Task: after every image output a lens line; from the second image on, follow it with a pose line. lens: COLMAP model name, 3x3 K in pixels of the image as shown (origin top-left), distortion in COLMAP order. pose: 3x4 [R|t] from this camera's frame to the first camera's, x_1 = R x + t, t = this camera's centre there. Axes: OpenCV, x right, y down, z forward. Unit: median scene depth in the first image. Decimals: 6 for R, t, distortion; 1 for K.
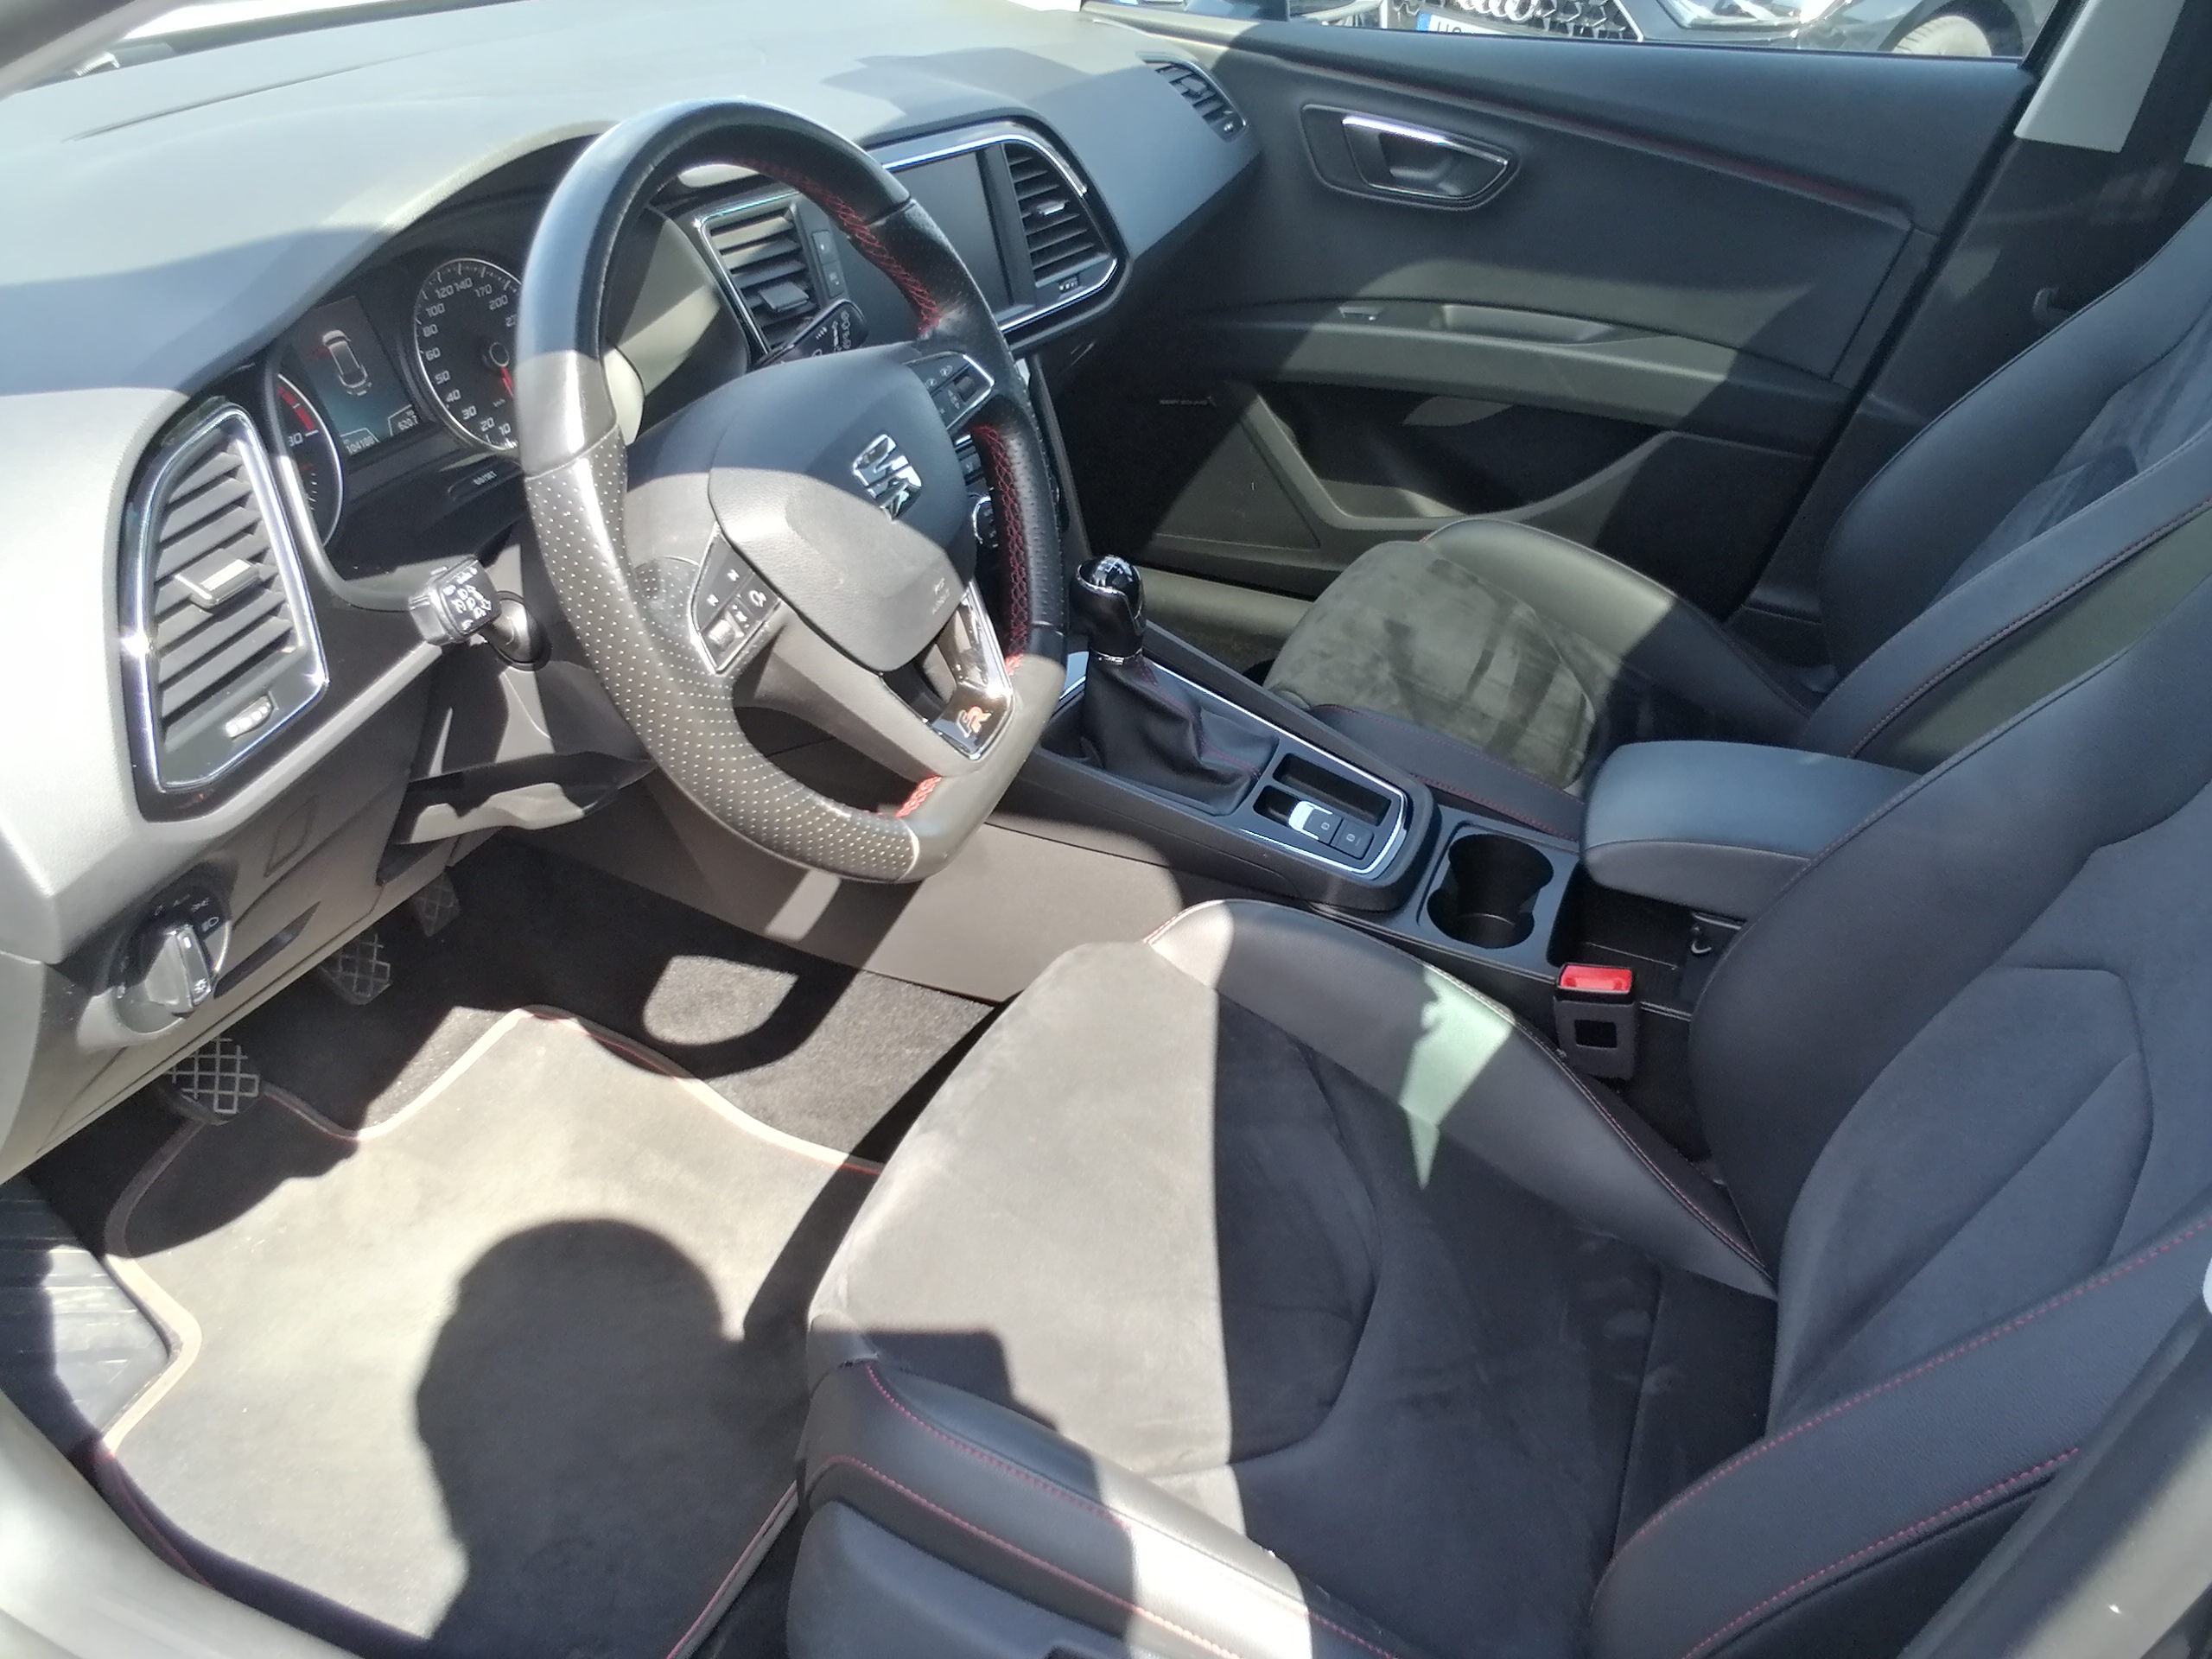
lens RADIAL K [[1734.6, 0, 1117.5], [0, 1734.6, 799.5], [0, 0, 1]] dist [-0.047165, 0.138270]
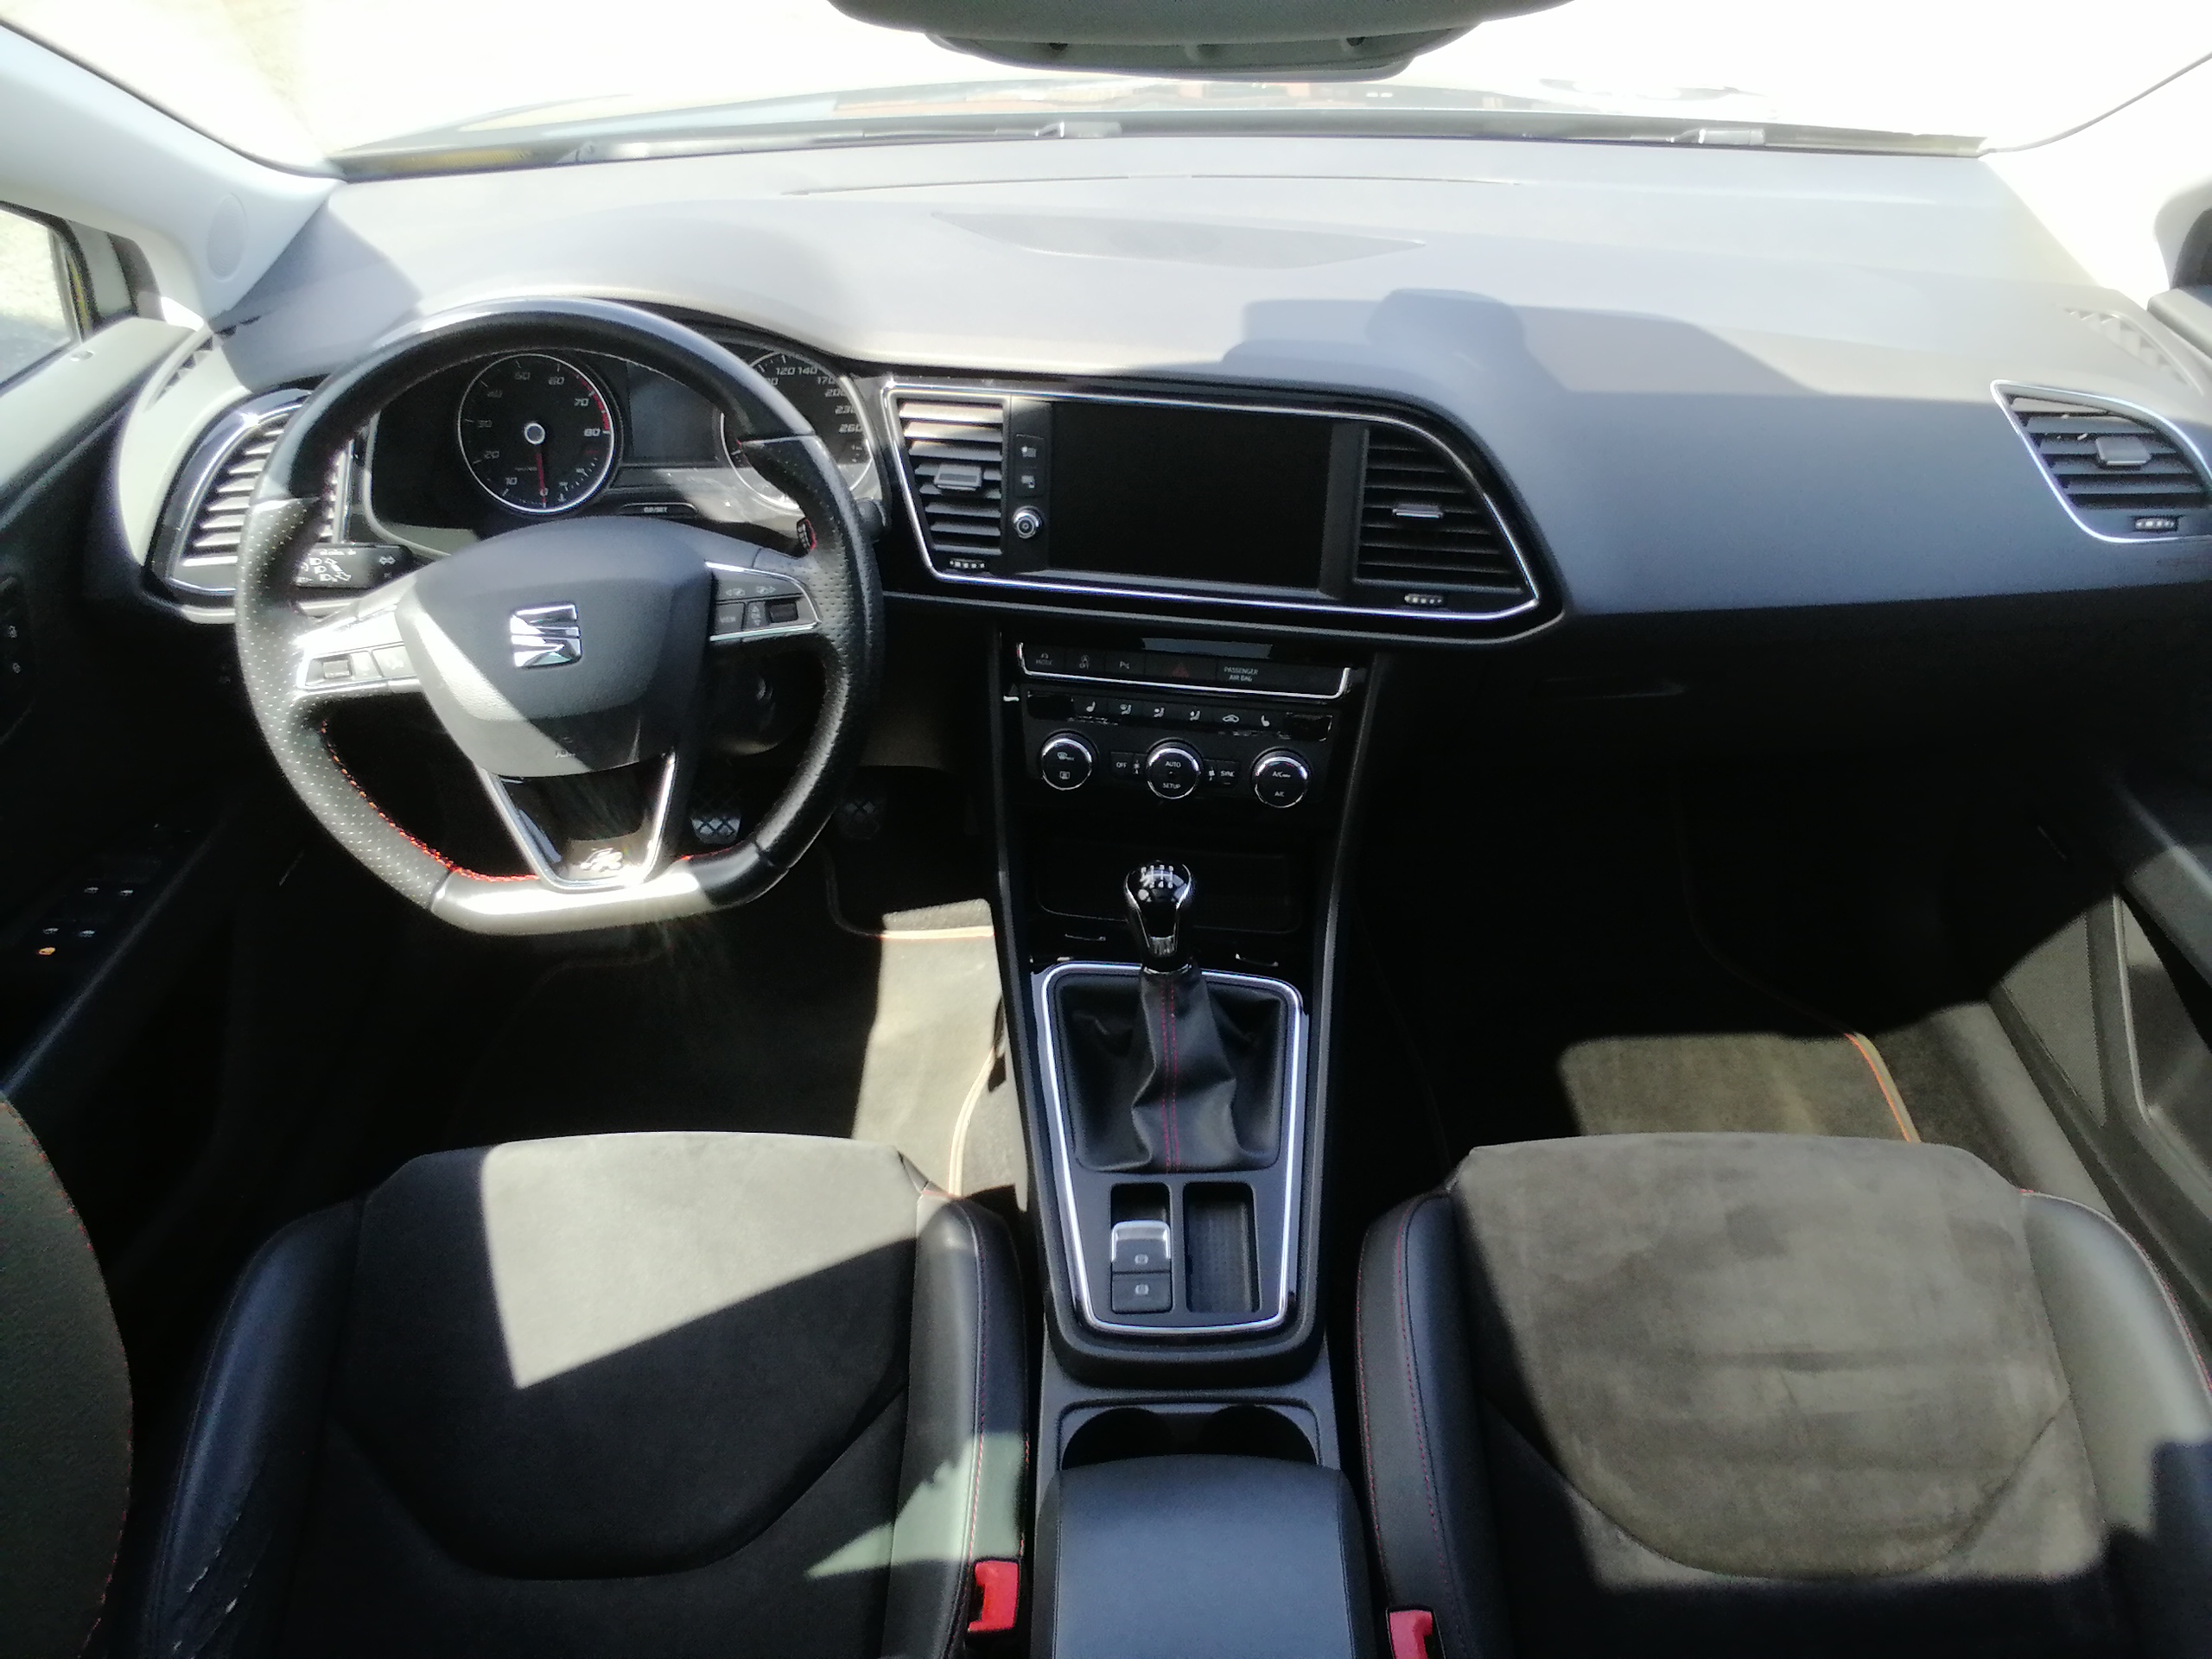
lens RADIAL K [[1744.7, 0, 1153.6], [0, 1744.7, 801.7], [0, 0, 1]] dist [-0.052514, 0.143158]
pose [[0.379654, 0.517808, -0.766641, 0.643895], [-0.475661, 0.820018, 0.318304, -0.434277], [0.793479, 0.243816, 0.557624, 0.448485]]
